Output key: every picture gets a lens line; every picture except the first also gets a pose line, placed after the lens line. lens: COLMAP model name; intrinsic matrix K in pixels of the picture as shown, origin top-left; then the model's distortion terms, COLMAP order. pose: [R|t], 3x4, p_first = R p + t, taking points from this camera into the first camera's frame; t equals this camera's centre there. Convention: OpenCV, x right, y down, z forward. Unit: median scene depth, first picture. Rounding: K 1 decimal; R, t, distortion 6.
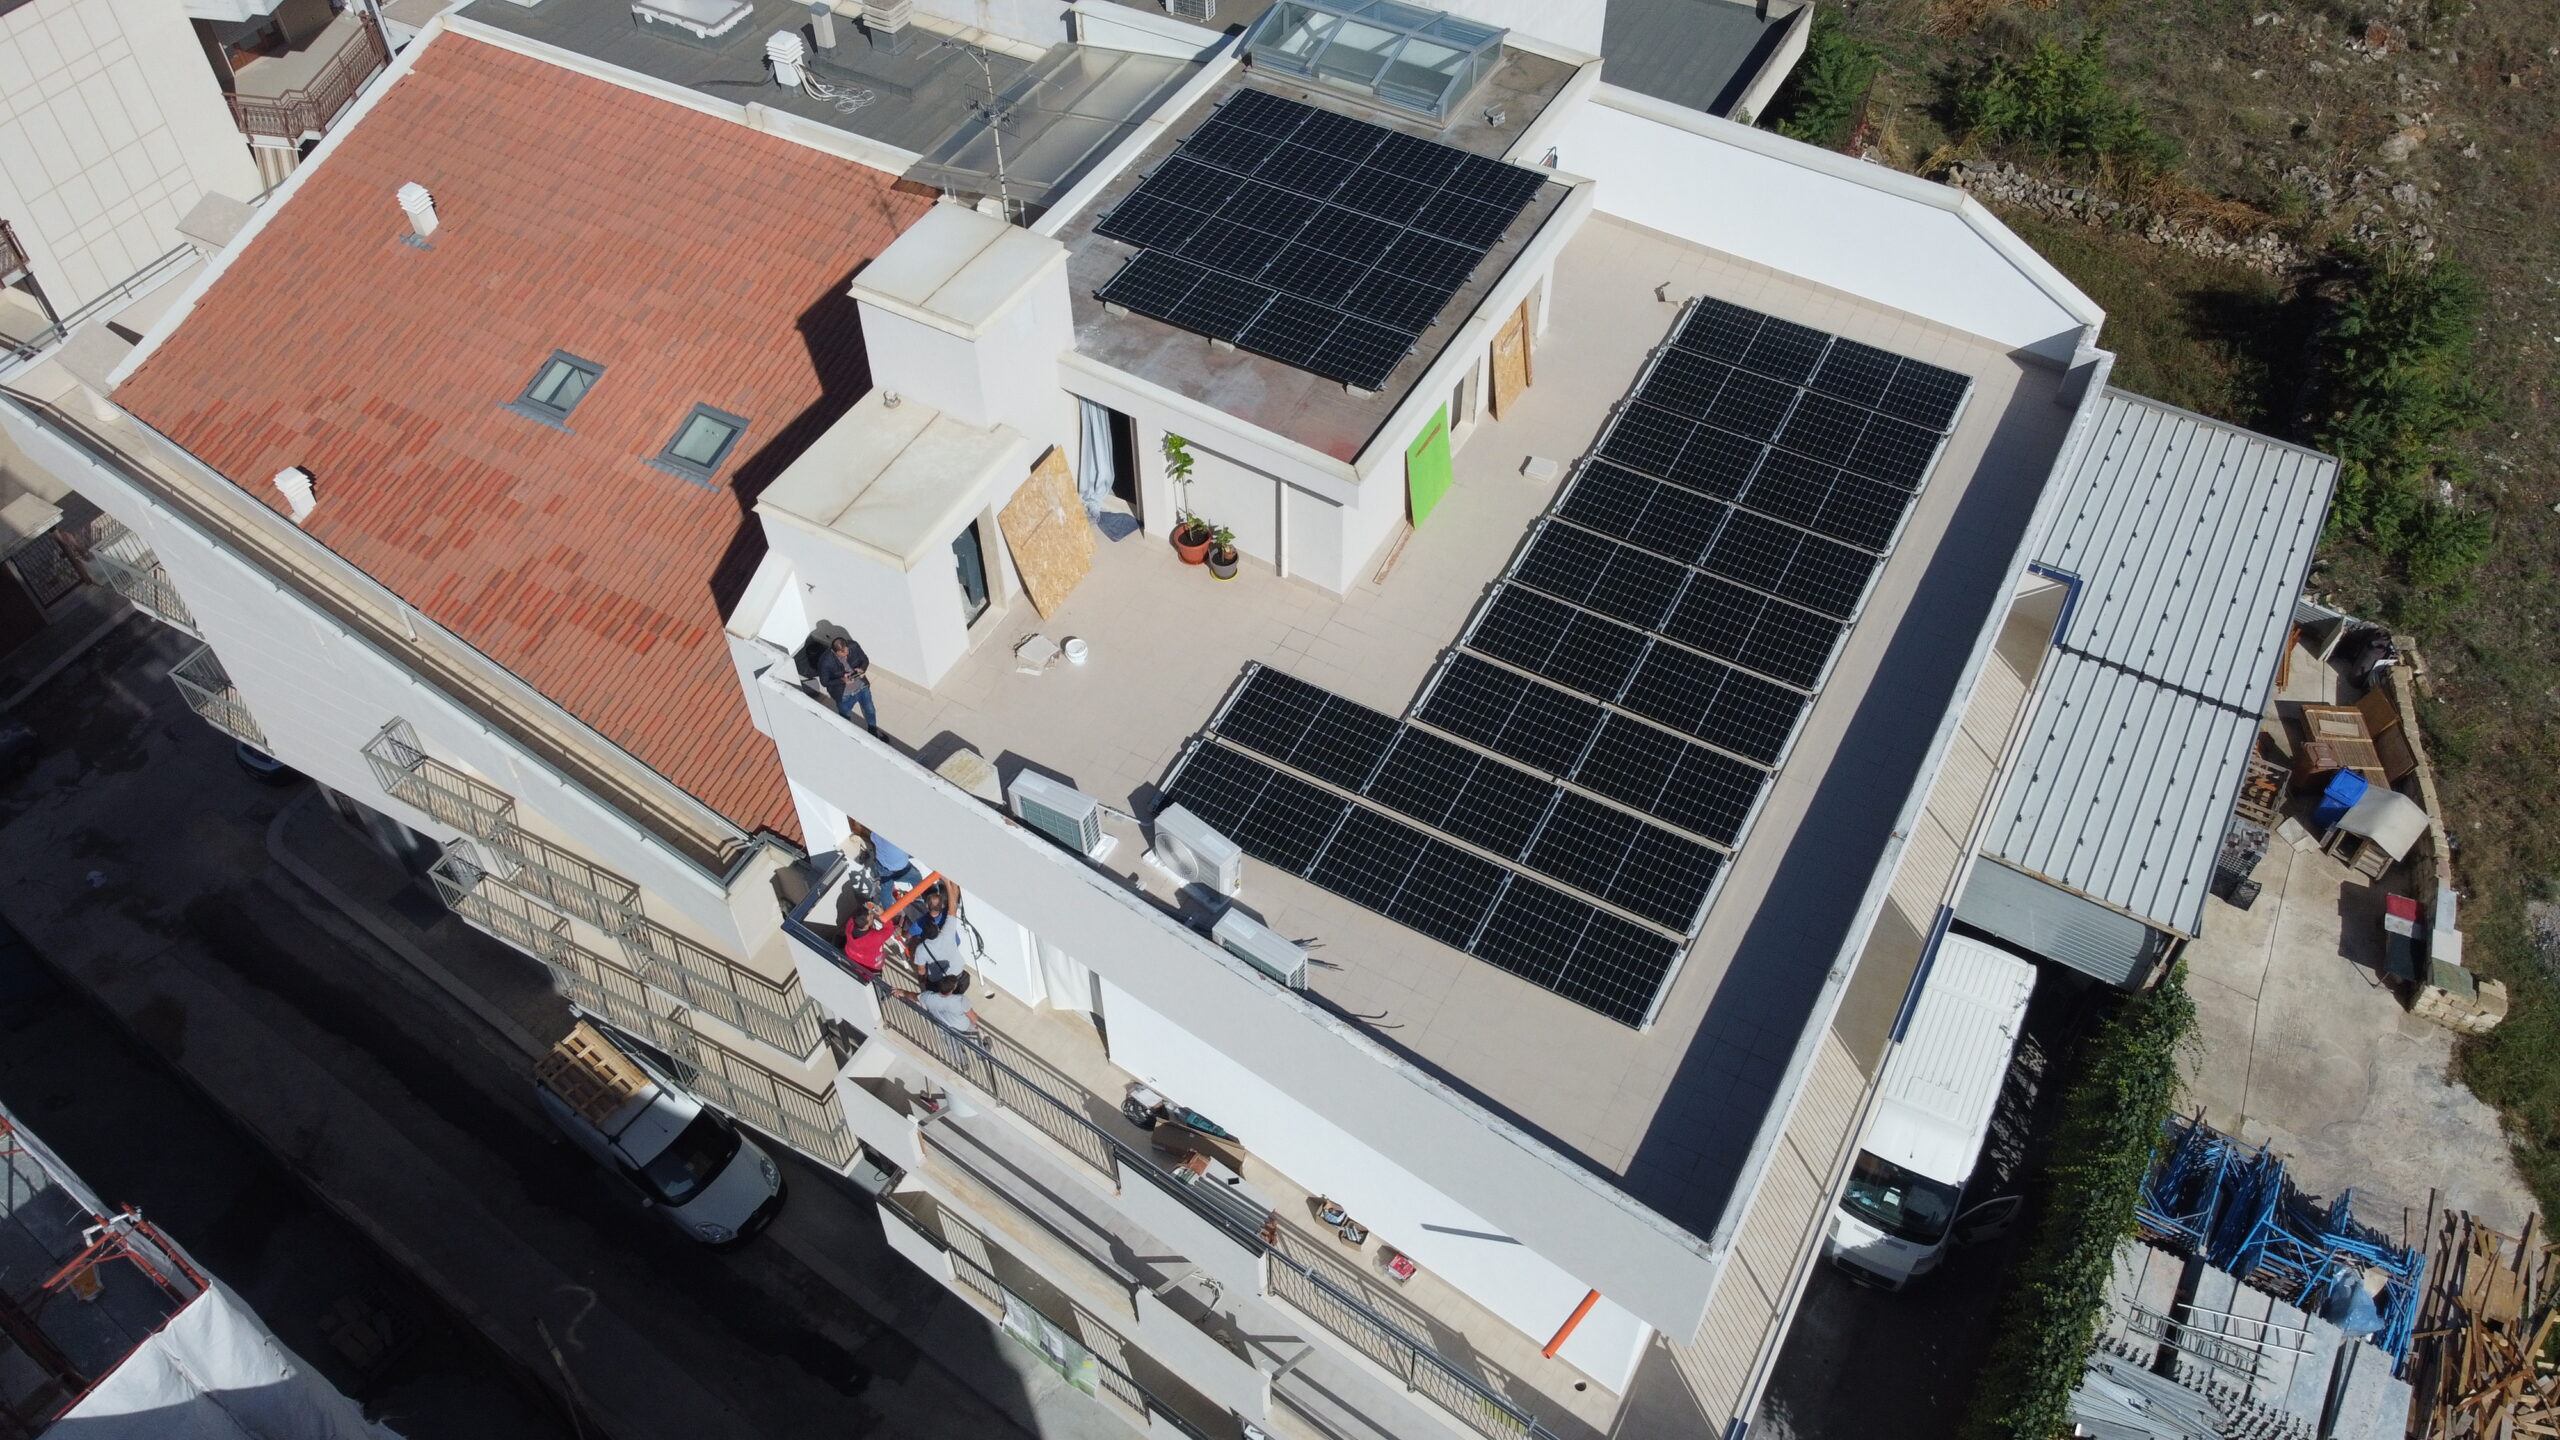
lens RADIAL K [[1925.6, 0, 1273.4], [0, 1925.6, 719.1], [0, 0, 1]] dist [-0.003156, -0.014918]
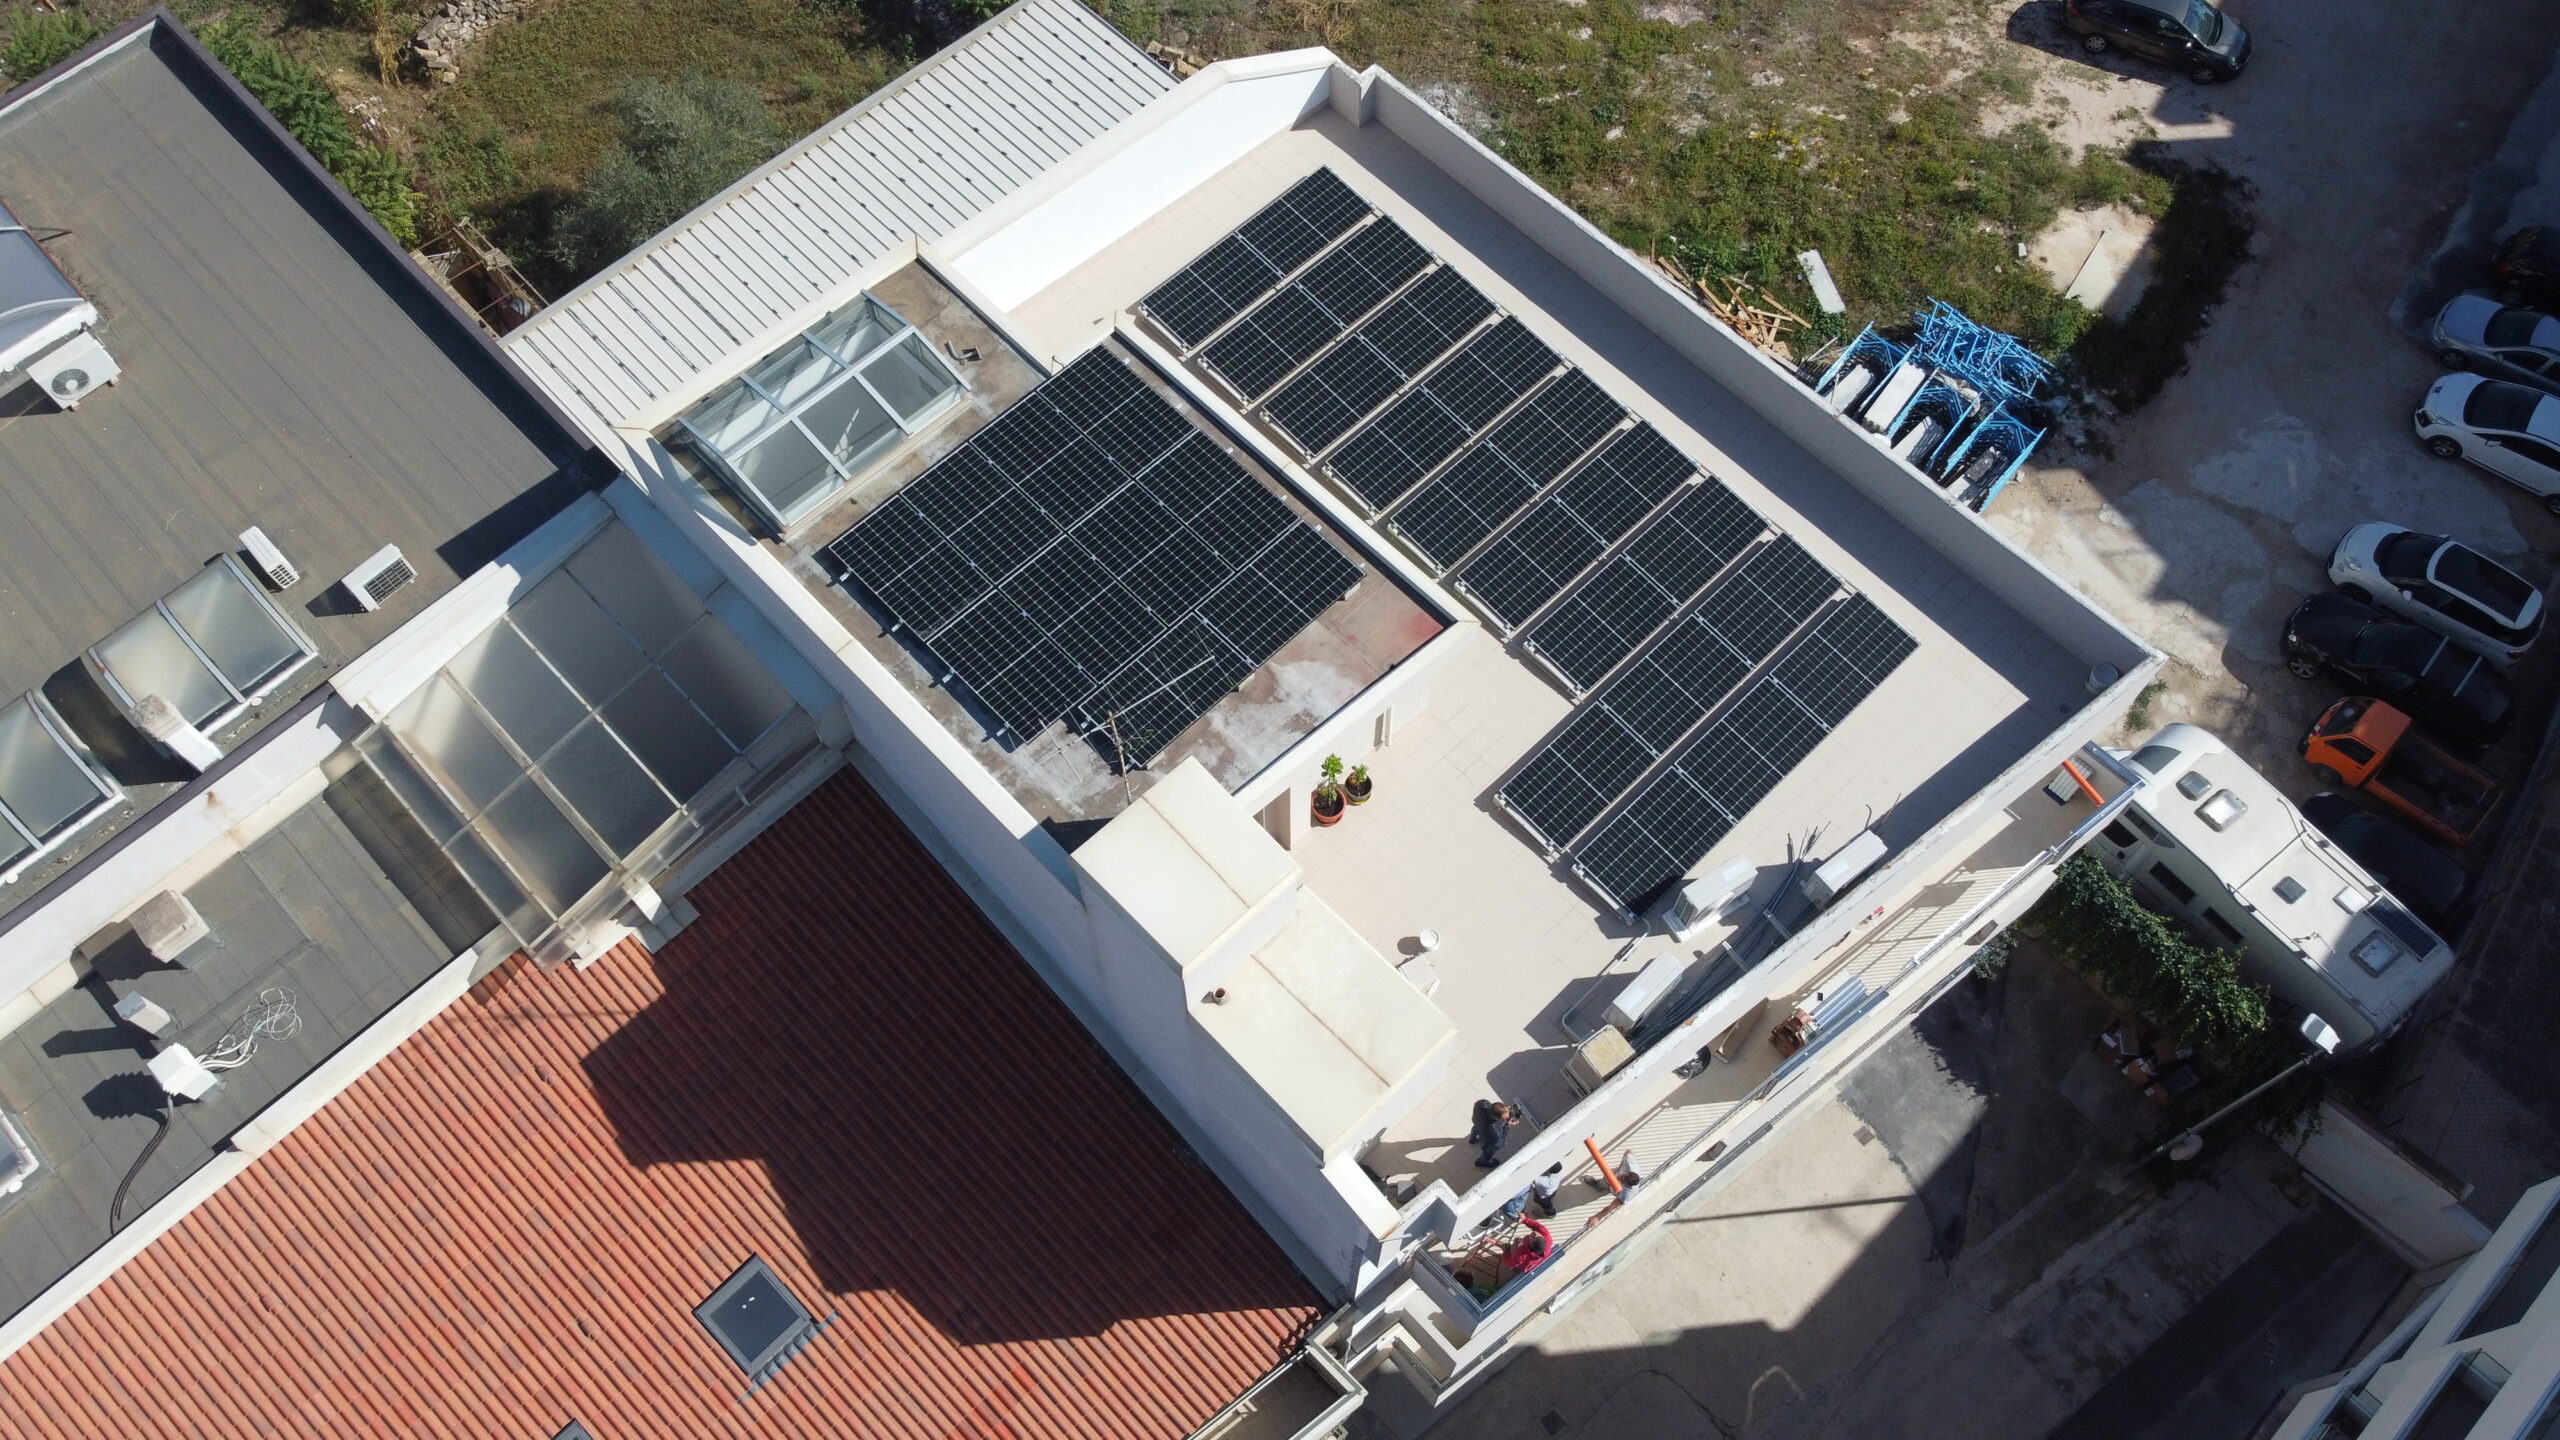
lens RADIAL K [[1925.6, 0, 1272.6], [0, 1925.6, 714.6], [0, 0, 1]] dist [-0.003156, -0.014918]
pose [[0.290291, -0.851326, 0.437008, -0.431185], [0.721145, 0.494807, 0.484888, -0.598513], [-0.629032, 0.174388, 0.757567, 0.204976]]
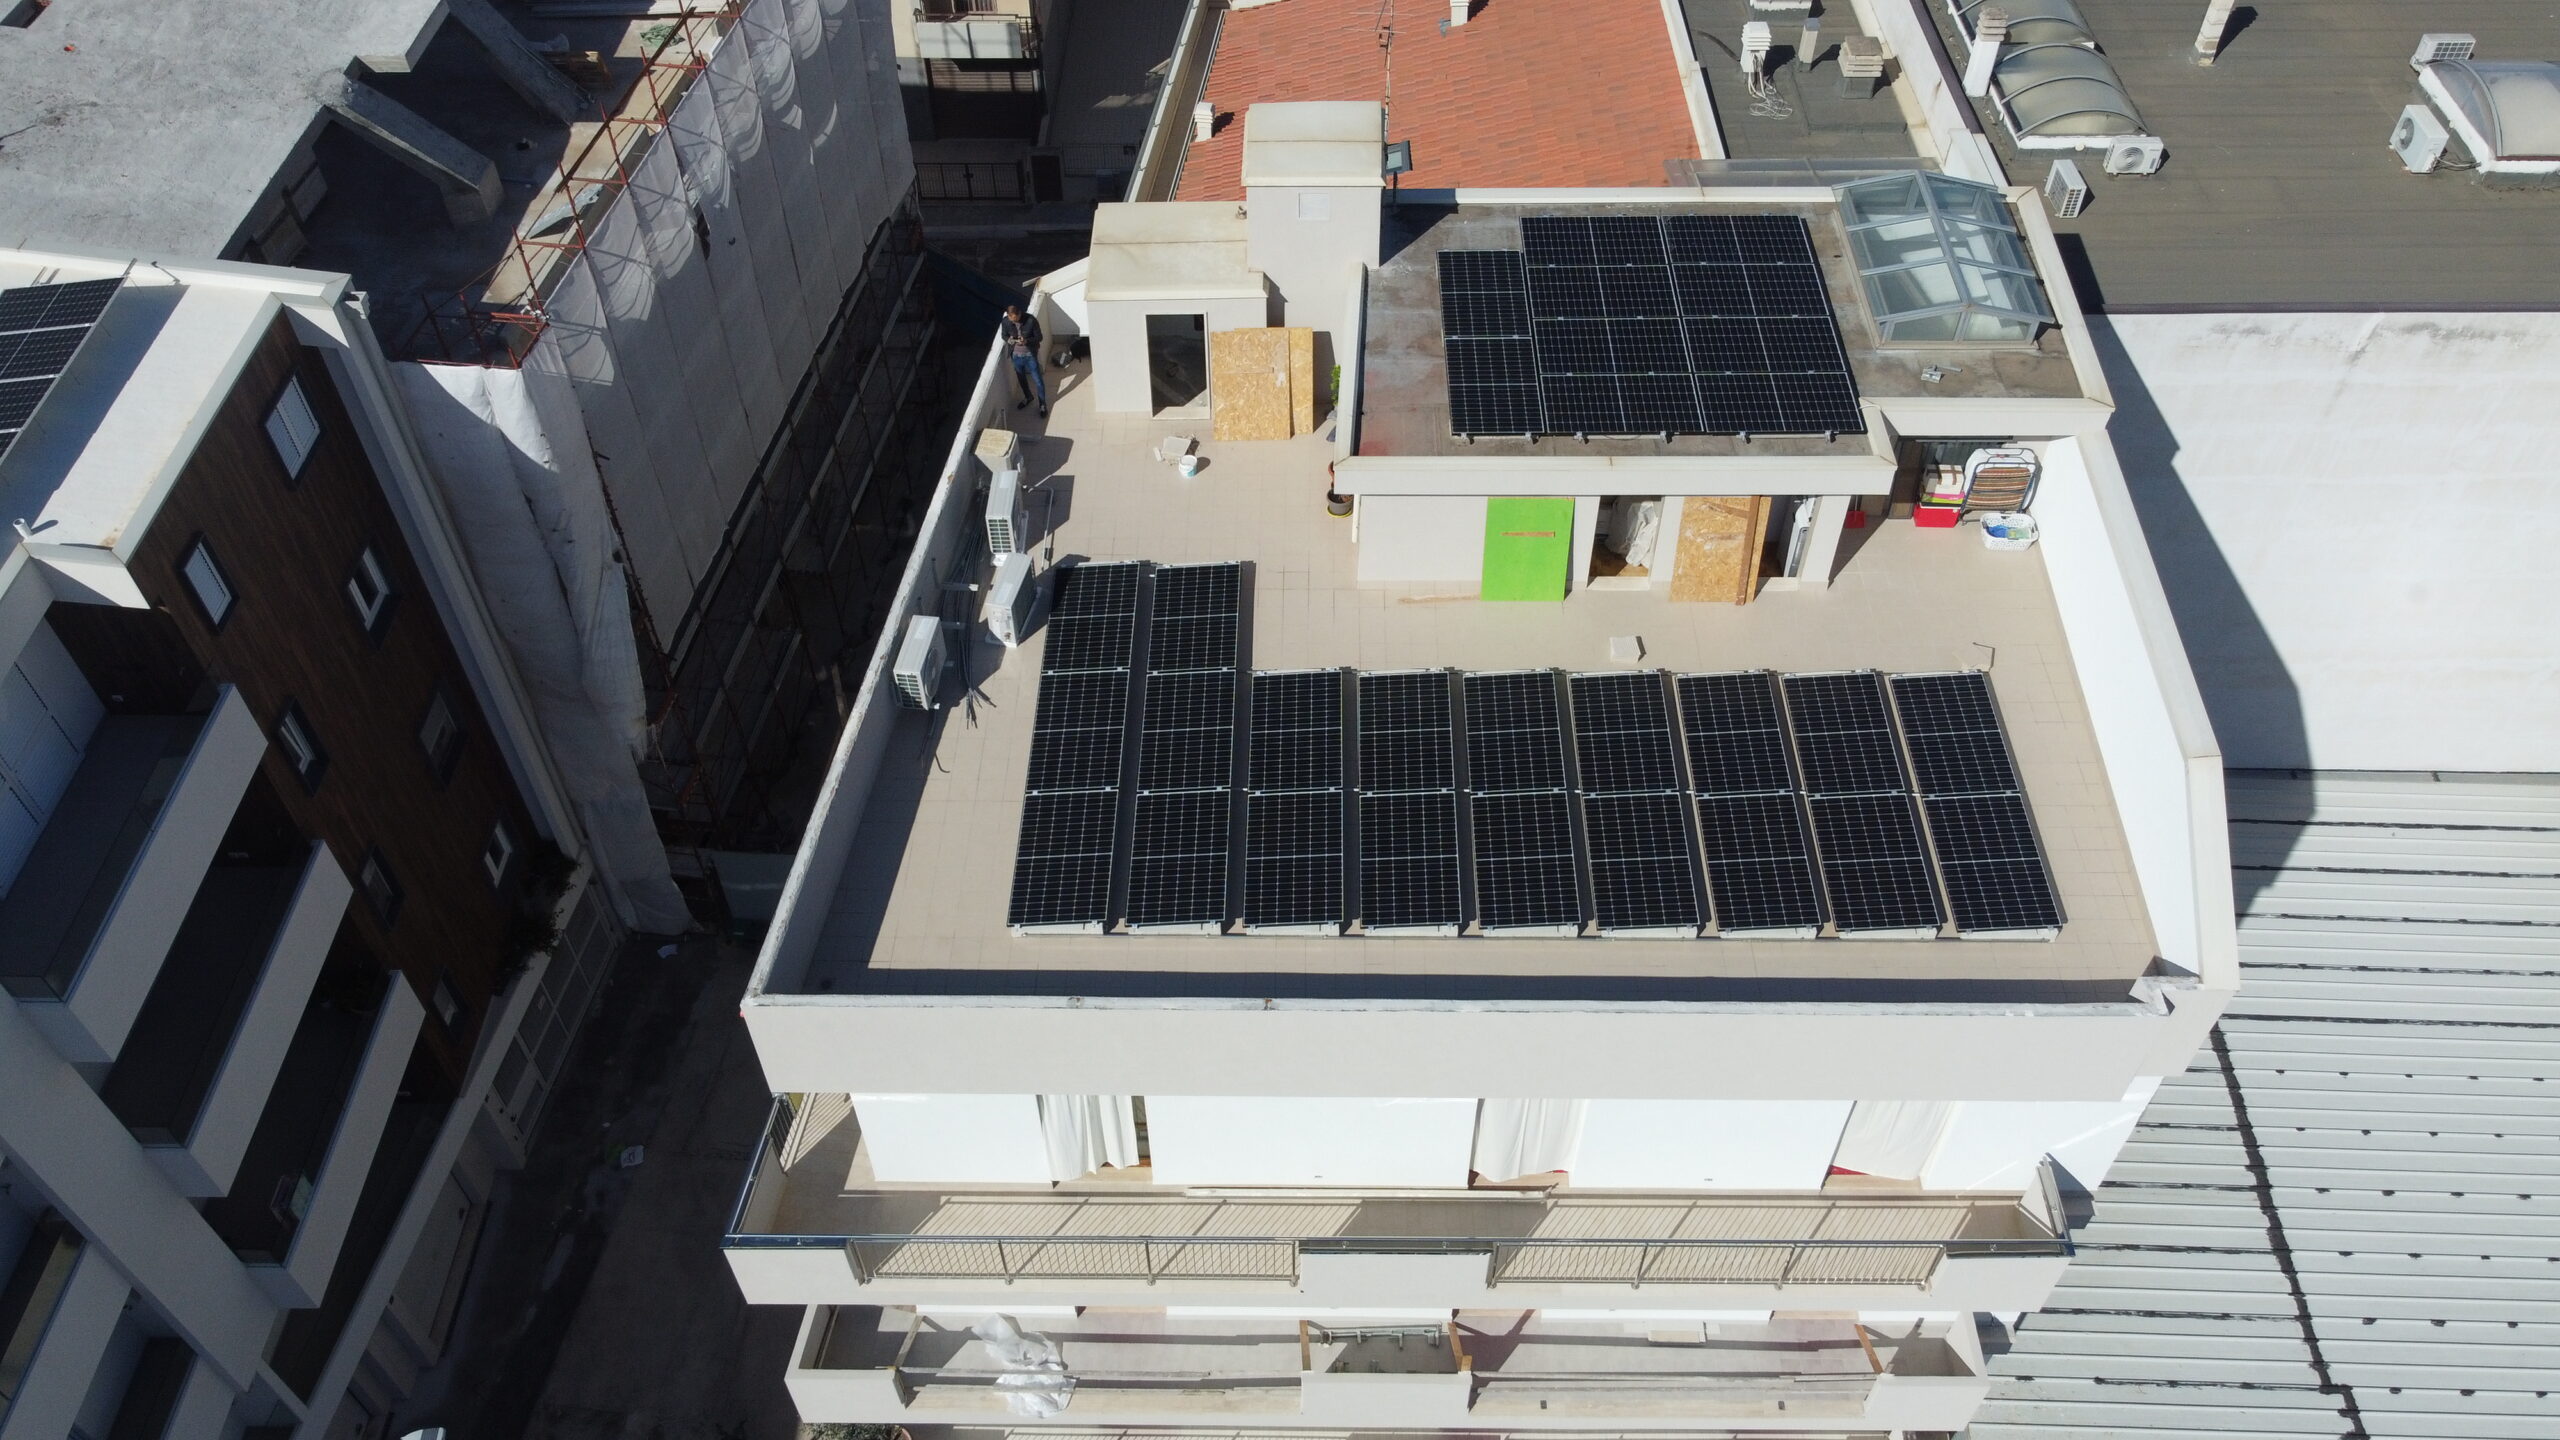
lens RADIAL K [[1925.6, 0, 1272.3], [0, 1925.6, 719.6], [0, 0, 1]] dist [-0.003156, -0.014918]
pose [[0.477087, 0.657408, -0.583269, 0.623955], [-0.656562, 0.707783, 0.260711, -0.233779], [0.584222, 0.258570, 0.769303, 0.155875]]
